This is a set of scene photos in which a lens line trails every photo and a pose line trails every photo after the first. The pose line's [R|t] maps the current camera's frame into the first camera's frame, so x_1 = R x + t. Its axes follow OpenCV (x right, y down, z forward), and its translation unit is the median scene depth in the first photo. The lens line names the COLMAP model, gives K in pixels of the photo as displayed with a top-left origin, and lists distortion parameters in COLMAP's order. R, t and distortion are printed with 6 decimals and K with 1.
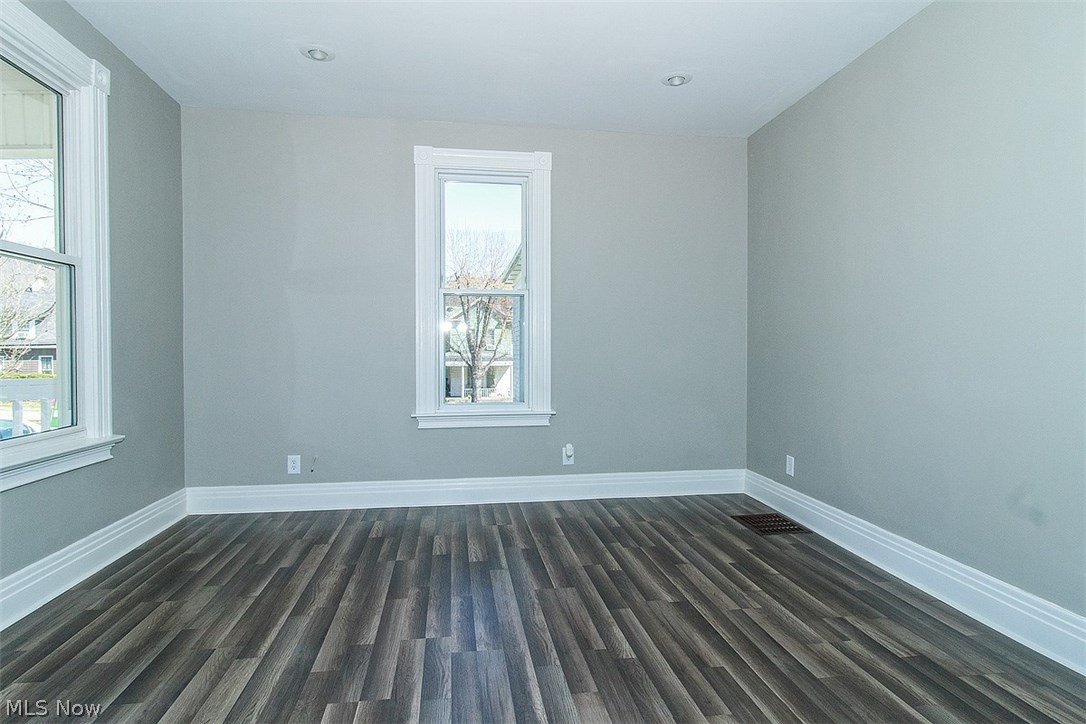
lens RADIAL K [[595.0, 0, 543.0], [0, 595.0, 362.0], [0, 0, 1]] dist [0.002463, 0.000184]
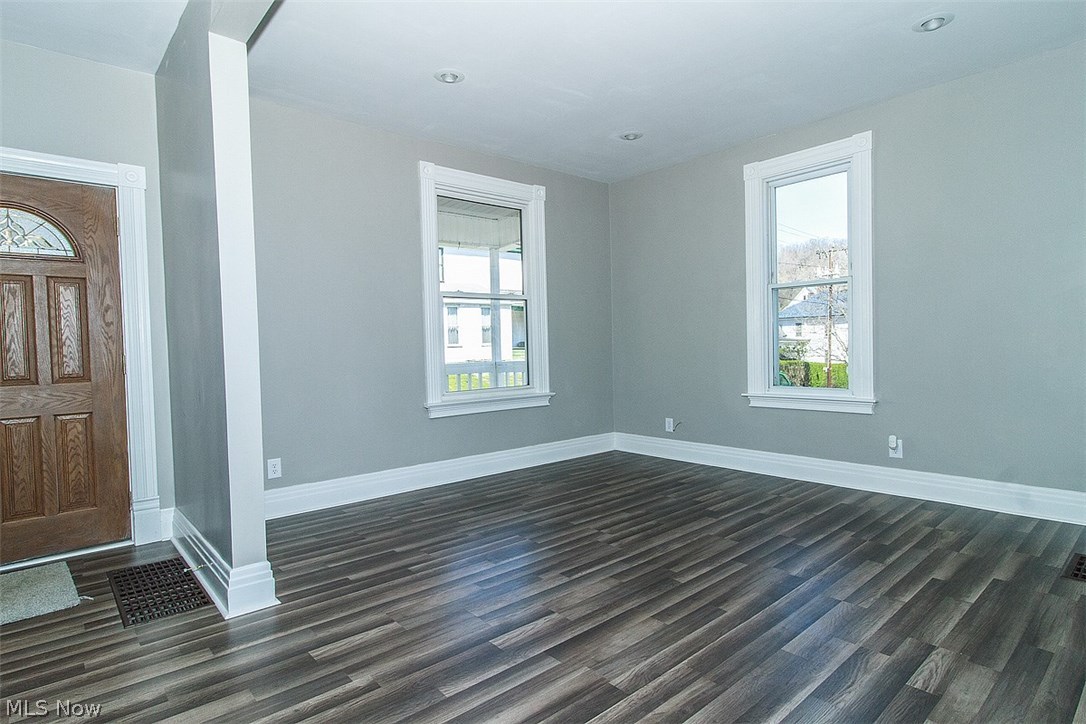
lens RADIAL K [[612.0, 0, 579.6], [0, 612.0, 363.8], [0, 0, 1]] dist [0.001931, -0.000394]
pose [[0.539927, 0.013767, -0.841599, 0.798958], [0.006932, 0.999760, 0.020801, 0.001279], [0.841683, -0.017065, 0.539701, 0.084952]]
